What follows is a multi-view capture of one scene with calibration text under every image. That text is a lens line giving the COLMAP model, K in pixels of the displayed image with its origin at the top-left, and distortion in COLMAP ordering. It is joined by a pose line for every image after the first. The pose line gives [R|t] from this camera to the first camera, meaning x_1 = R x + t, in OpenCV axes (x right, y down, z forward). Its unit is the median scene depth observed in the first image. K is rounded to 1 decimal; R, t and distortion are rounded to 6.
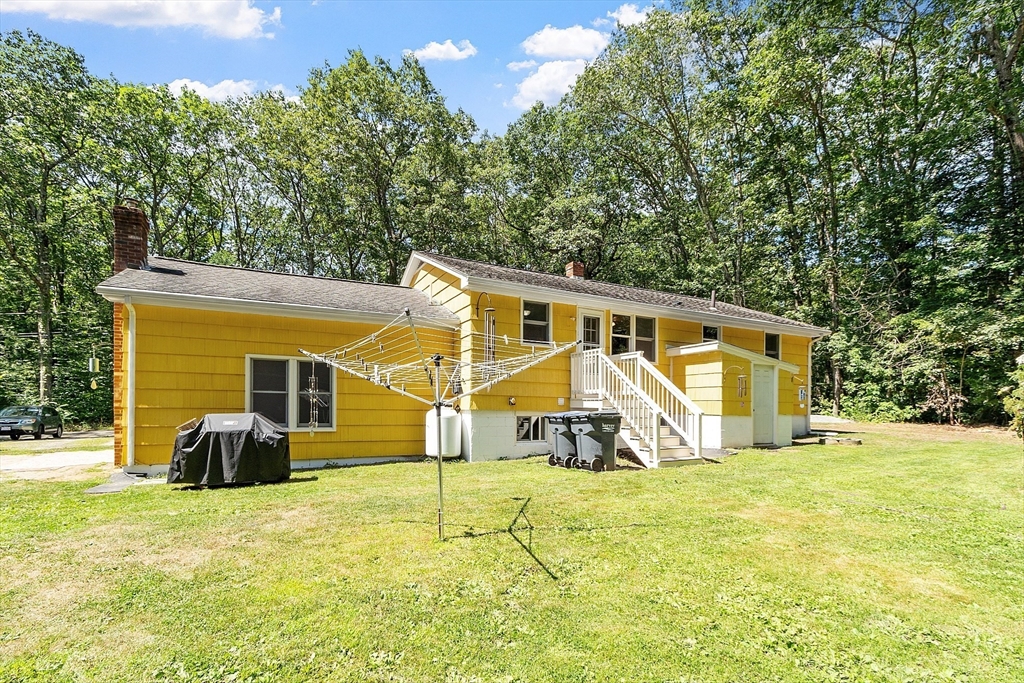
lens RADIAL K [[444.8, 0, 503.4], [0, 444.8, 348.7], [0, 0, 1]] dist [0.002353, 0.000133]
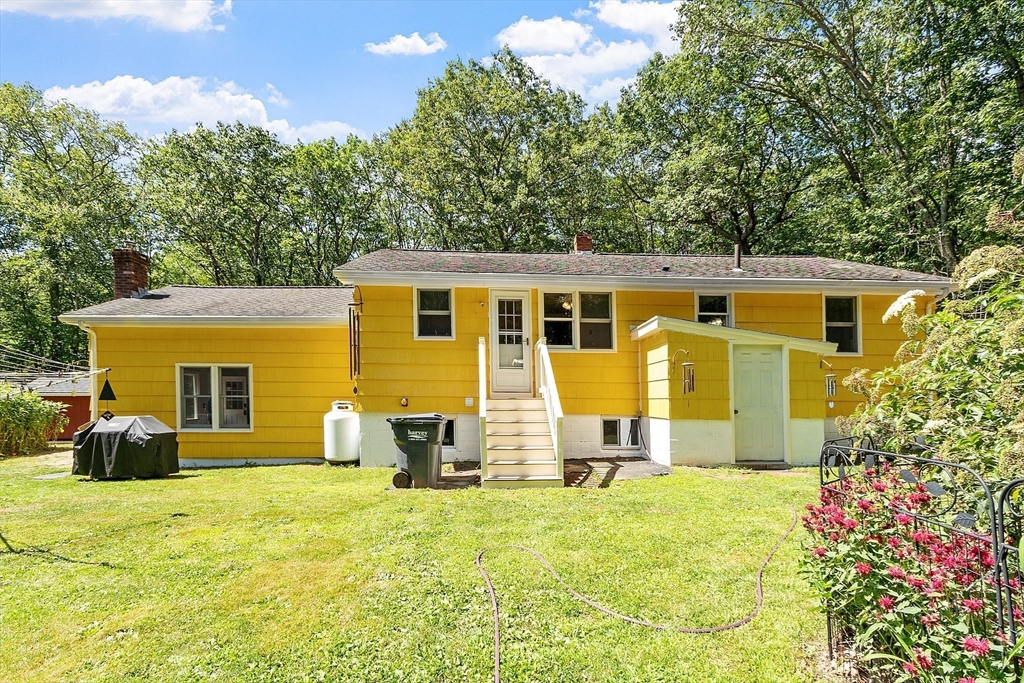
lens RADIAL K [[452.5, 0, 504.3], [0, 452.5, 347.0], [0, 0, 1]] dist [0.003586, -0.000949]
pose [[0.915462, -0.055444, -0.398567, 0.556155], [0.059087, 0.998248, -0.003148, 0.020156], [0.398044, -0.020668, 0.917134, 0.231320]]
